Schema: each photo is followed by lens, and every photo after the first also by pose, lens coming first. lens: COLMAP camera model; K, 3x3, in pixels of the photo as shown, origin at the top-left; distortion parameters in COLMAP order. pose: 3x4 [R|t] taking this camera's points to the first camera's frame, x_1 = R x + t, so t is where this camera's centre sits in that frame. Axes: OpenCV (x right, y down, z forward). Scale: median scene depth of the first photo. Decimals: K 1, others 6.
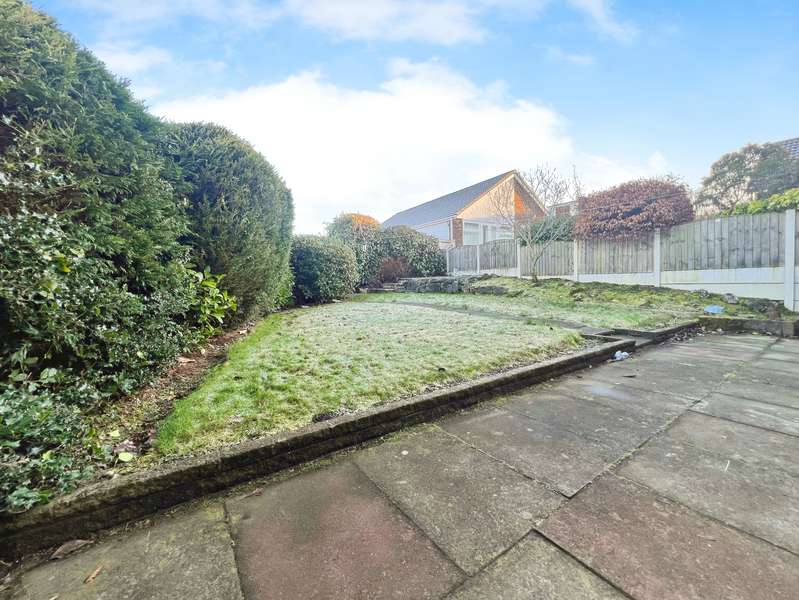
lens RADIAL K [[325.3, 0, 401.6], [0, 325.3, 306.0], [0, 0, 1]] dist [-0.000069, 0.000063]
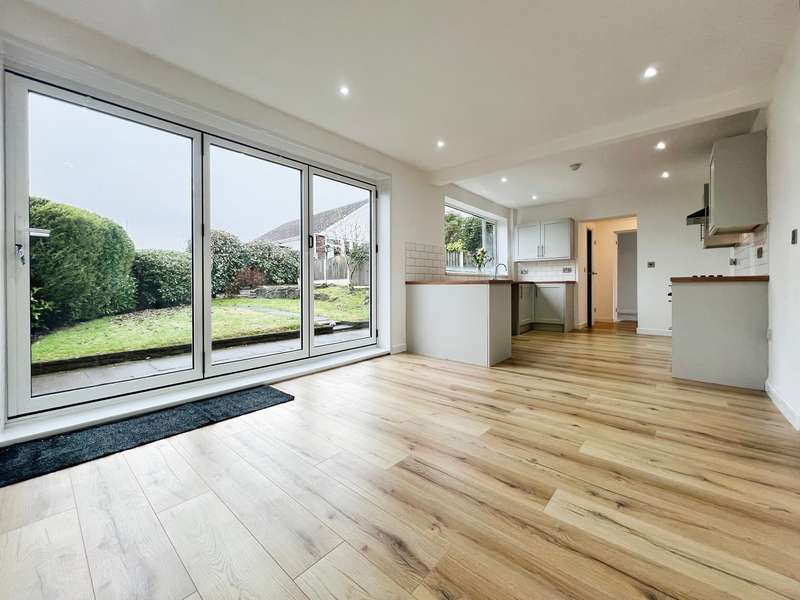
lens RADIAL K [[322.5, 0, 400.0], [0, 322.5, 300.0], [0, 0, 1]] dist [-0.000845, -0.000056]
pose [[0.970758, 0.001072, 0.240056, 0.247081], [0.006513, 0.999504, -0.030802, 0.006842], [-0.239970, 0.031465, 0.970270, -0.302658]]
